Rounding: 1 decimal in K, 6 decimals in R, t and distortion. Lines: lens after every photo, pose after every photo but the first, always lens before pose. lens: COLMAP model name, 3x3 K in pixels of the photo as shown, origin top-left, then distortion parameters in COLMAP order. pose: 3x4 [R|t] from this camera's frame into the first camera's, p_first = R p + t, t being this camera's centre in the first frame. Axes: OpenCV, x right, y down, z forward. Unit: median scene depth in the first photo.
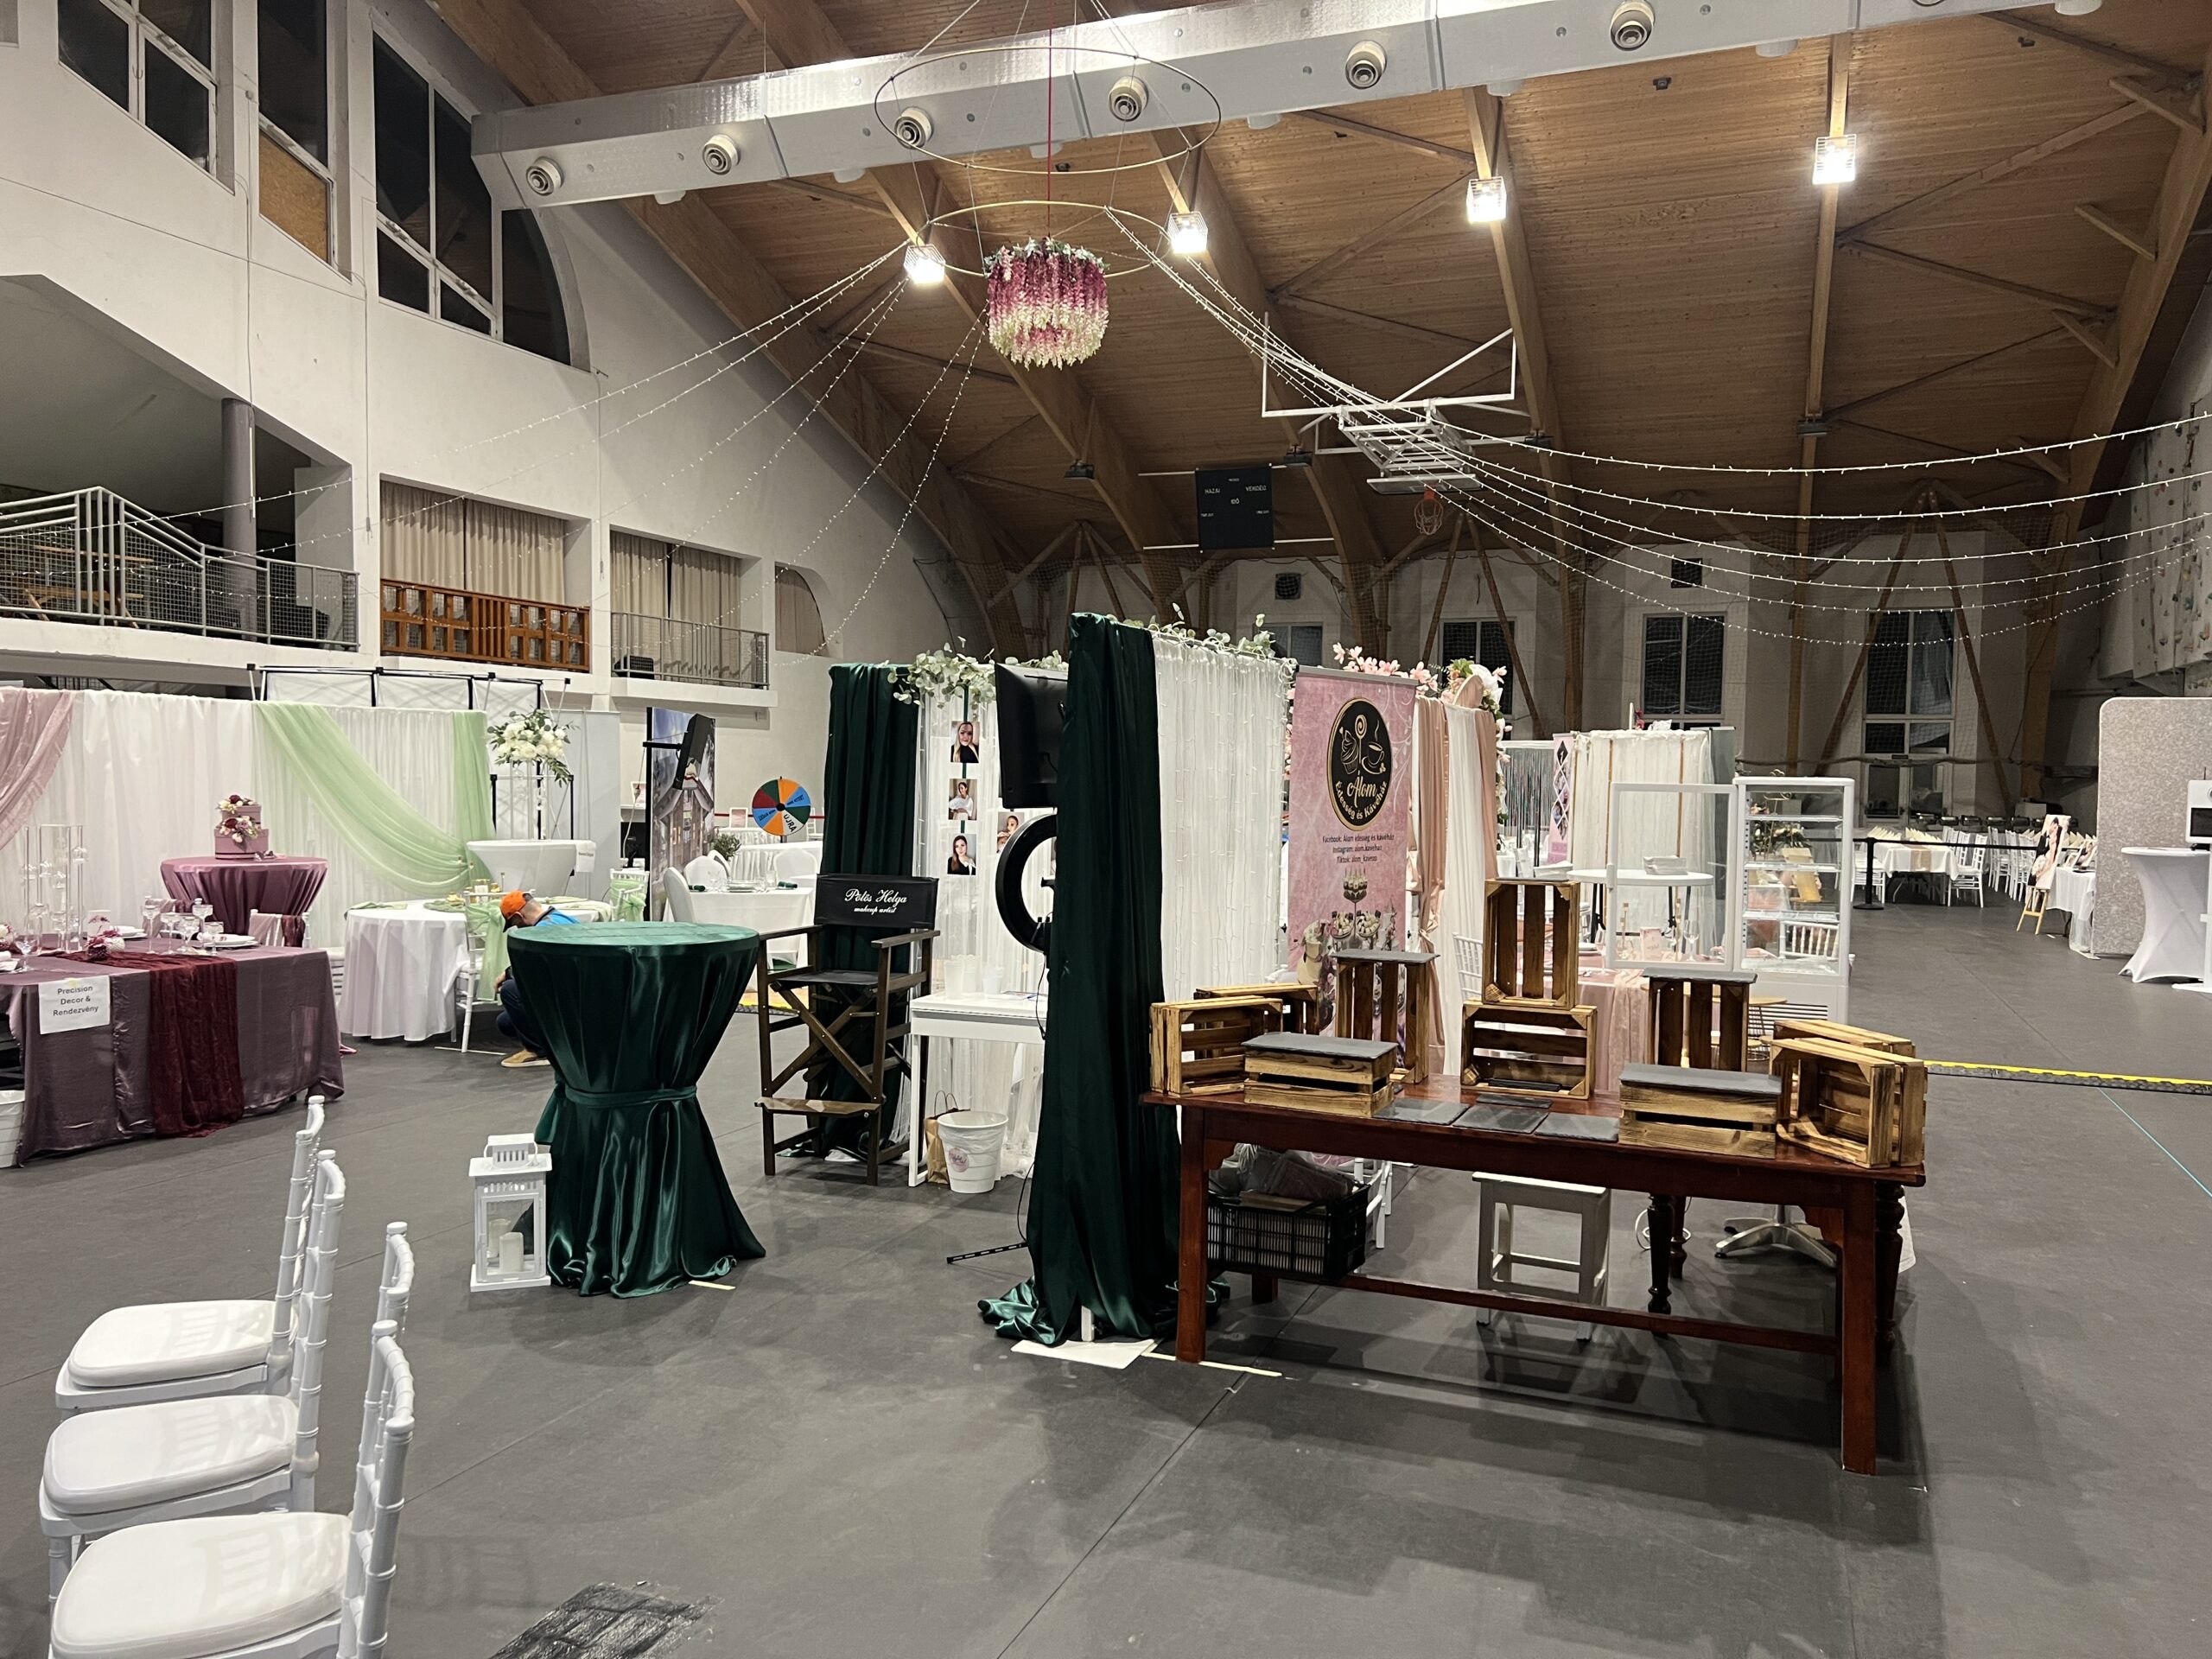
lens RADIAL K [[1668.1, 0, 1121.8], [0, 1668.1, 843.9], [0, 0, 1]] dist [0.031285, -0.019878]
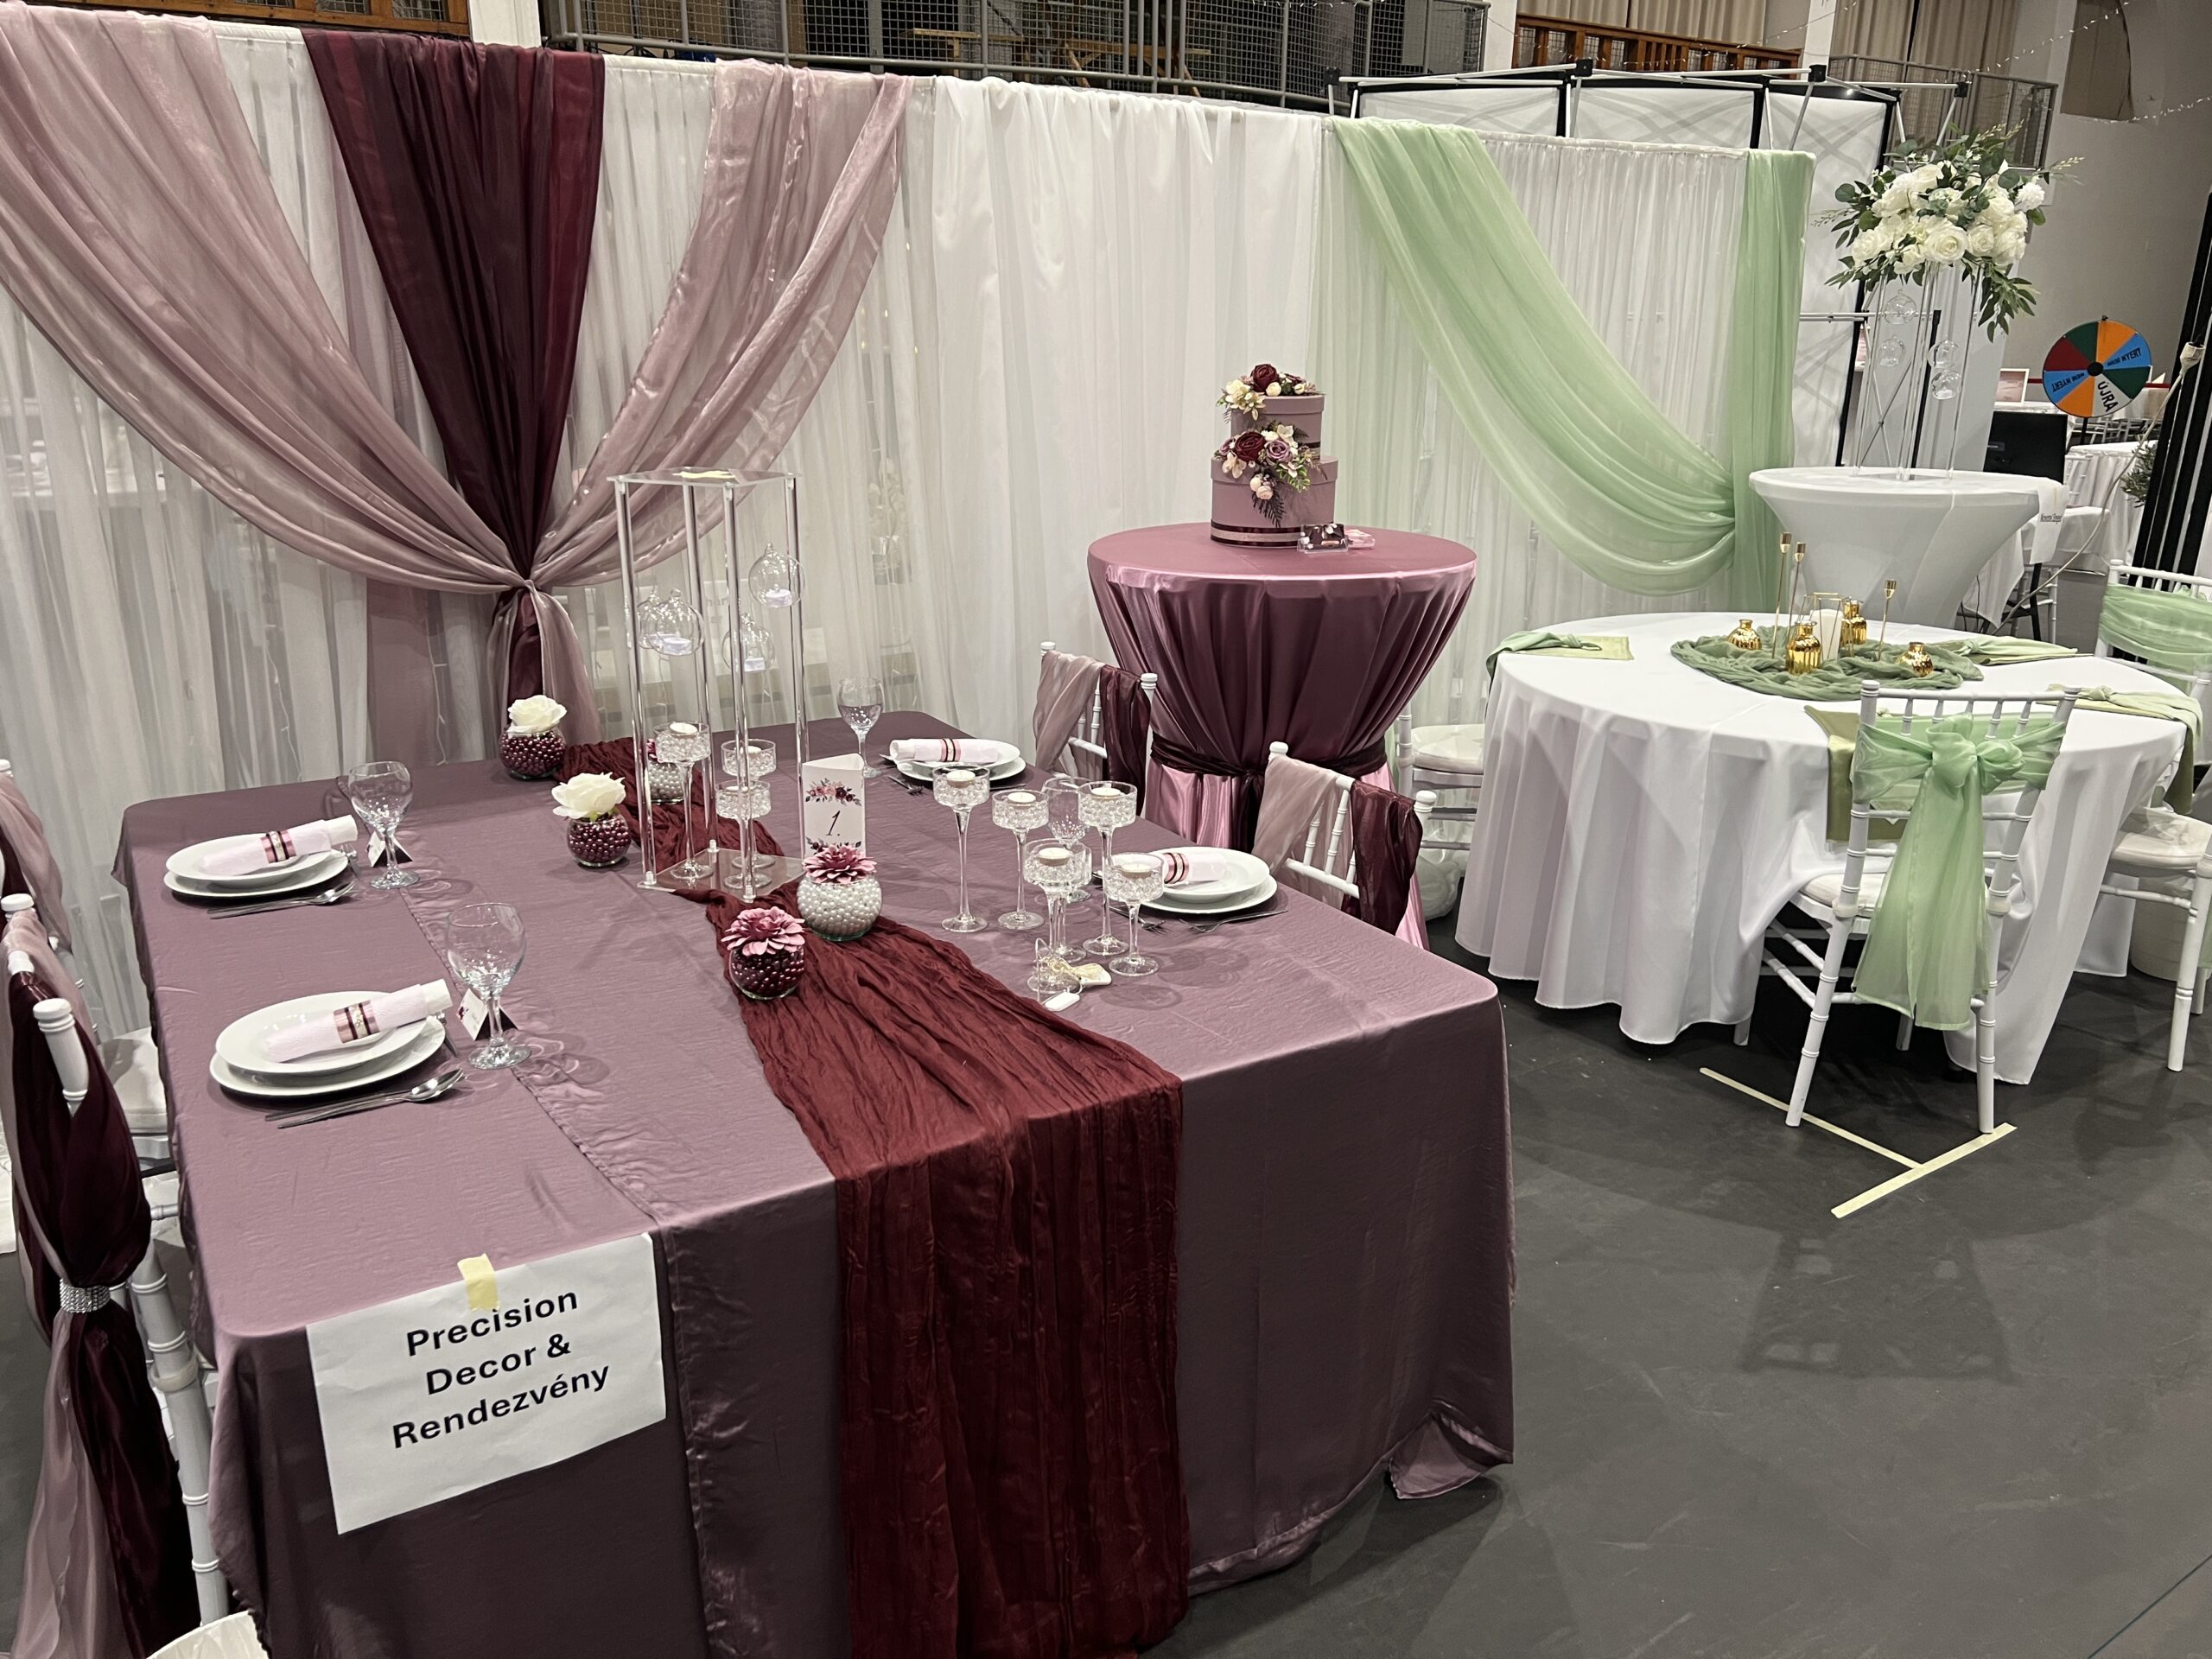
lens RADIAL K [[1668.1, 0, 1102.0], [0, 1668.1, 836.5], [0, 0, 1]] dist [0.031285, -0.019878]
pose [[0.819034, 0.169771, -0.548052, -0.317573], [-0.024030, 0.964531, 0.262874, -0.023522], [0.573241, -0.202133, 0.794063, 0.626879]]
